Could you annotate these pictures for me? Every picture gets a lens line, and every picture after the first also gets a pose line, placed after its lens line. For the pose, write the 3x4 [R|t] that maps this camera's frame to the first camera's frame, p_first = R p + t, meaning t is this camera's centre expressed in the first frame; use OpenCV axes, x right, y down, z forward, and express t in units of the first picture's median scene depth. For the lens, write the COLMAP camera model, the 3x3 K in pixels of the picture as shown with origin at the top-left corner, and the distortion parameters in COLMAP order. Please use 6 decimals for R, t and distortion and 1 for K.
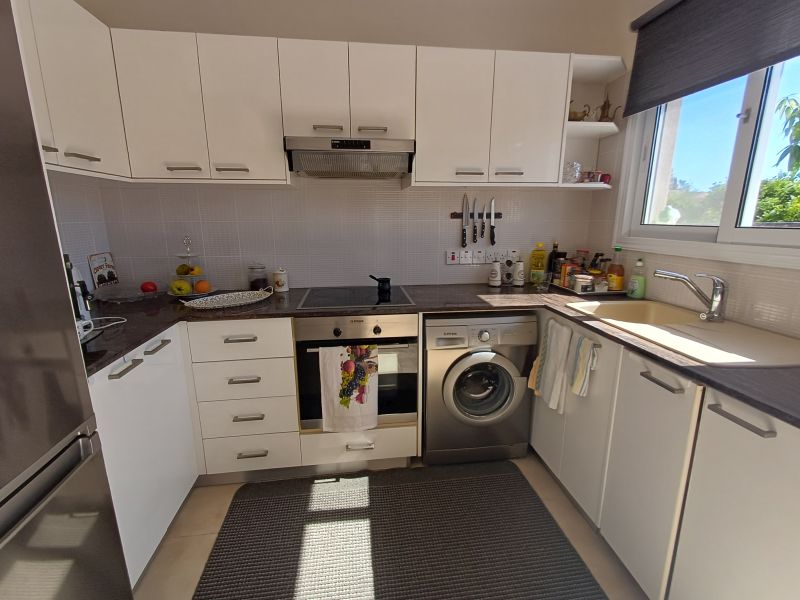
lens RADIAL K [[370.2, 0, 398.1], [0, 370.2, 296.8], [0, 0, 1]] dist [0.021341, 0.000111]
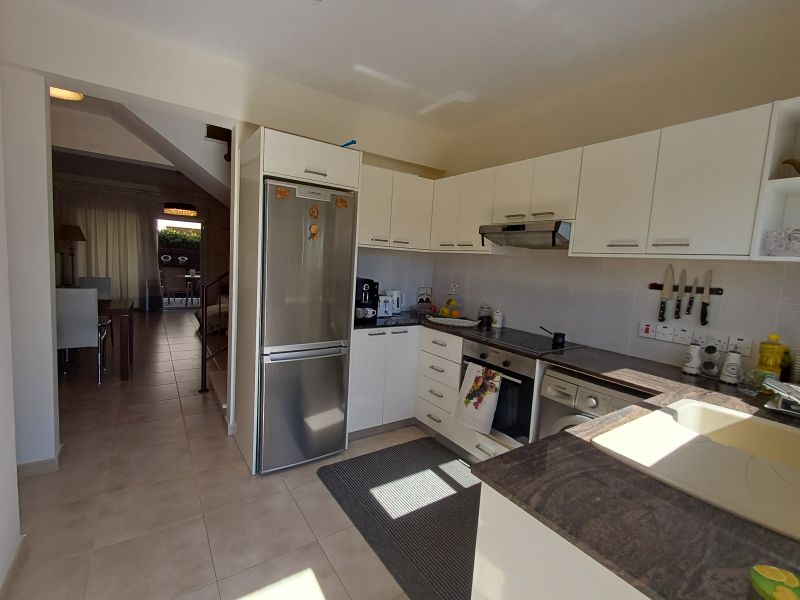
lens RADIAL K [[370.2, 0, 399.9], [0, 370.2, 299.4], [0, 0, 1]] dist [0.021341, 0.000111]
pose [[0.453777, 0.123675, -0.882492, 0.795073], [-0.253870, 0.967225, 0.005009, -0.033445], [0.854188, 0.221765, 0.470302, 0.018726]]
